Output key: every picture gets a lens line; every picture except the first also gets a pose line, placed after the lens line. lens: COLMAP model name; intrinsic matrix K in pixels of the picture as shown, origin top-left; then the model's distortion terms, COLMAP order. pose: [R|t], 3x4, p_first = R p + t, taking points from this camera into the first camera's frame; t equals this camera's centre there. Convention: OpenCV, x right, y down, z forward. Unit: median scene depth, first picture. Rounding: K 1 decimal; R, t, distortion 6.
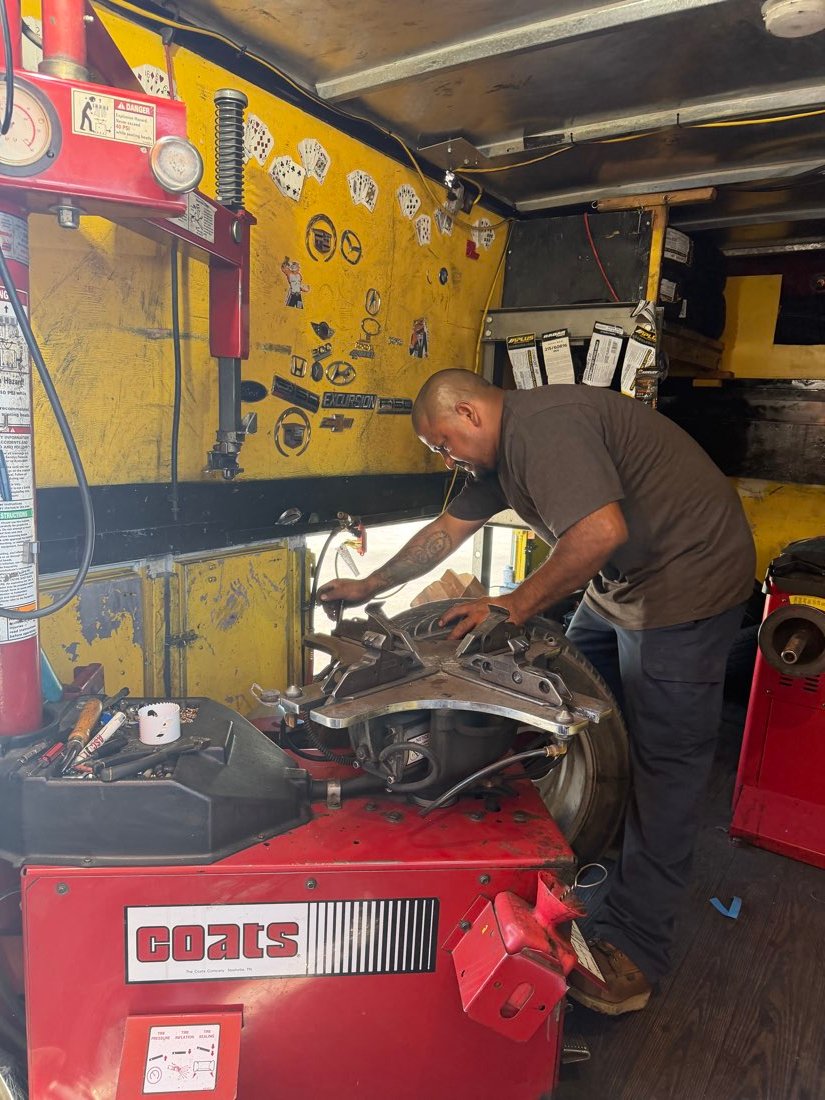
lens RADIAL K [[783.7, 0, 412.3], [0, 783.7, 558.0], [0, 0, 1]] dist [0.030076, -0.033746]
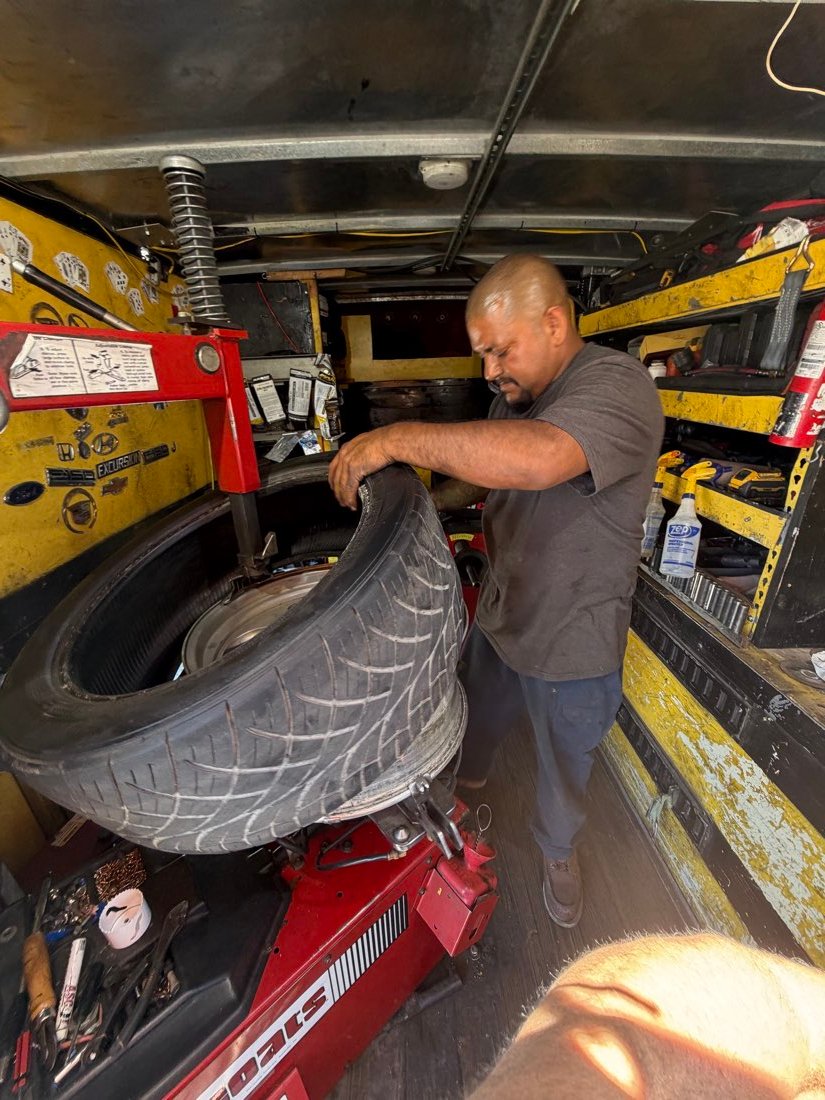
lens RADIAL K [[440.1, 0, 412.5], [0, 440.1, 550.0], [0, 0, 1]] dist [0.000817, 0.000024]
pose [[0.819321, -0.283383, 0.498404, -0.095010], [0.173851, 0.951176, 0.255028, -0.189539], [-0.546341, -0.122302, 0.828586, 0.217849]]
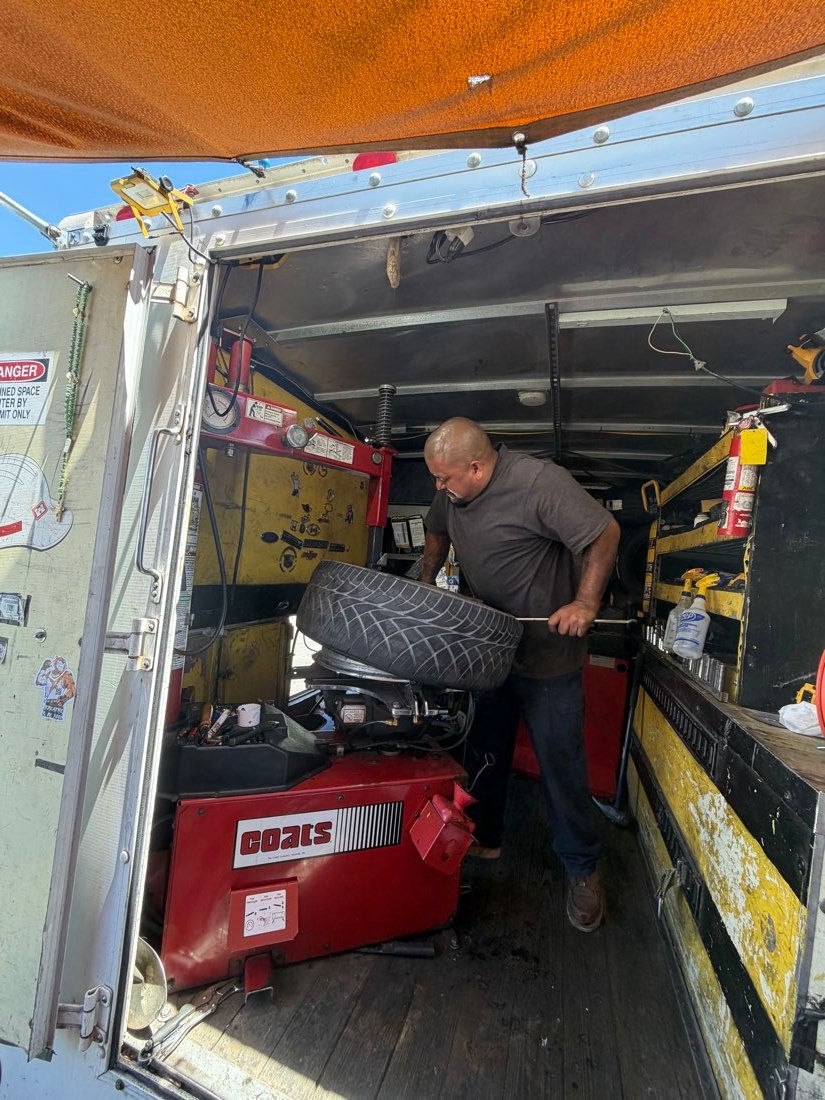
lens RADIAL K [[440.1, 0, 412.5], [0, 440.1, 550.0], [0, 0, 1]] dist [0.000817, 0.000024]
pose [[0.968645, 0.044116, 0.244501, -0.126875], [0.002604, 0.982252, -0.187547, 0.015408], [-0.248436, 0.182303, 0.951339, -0.078096]]
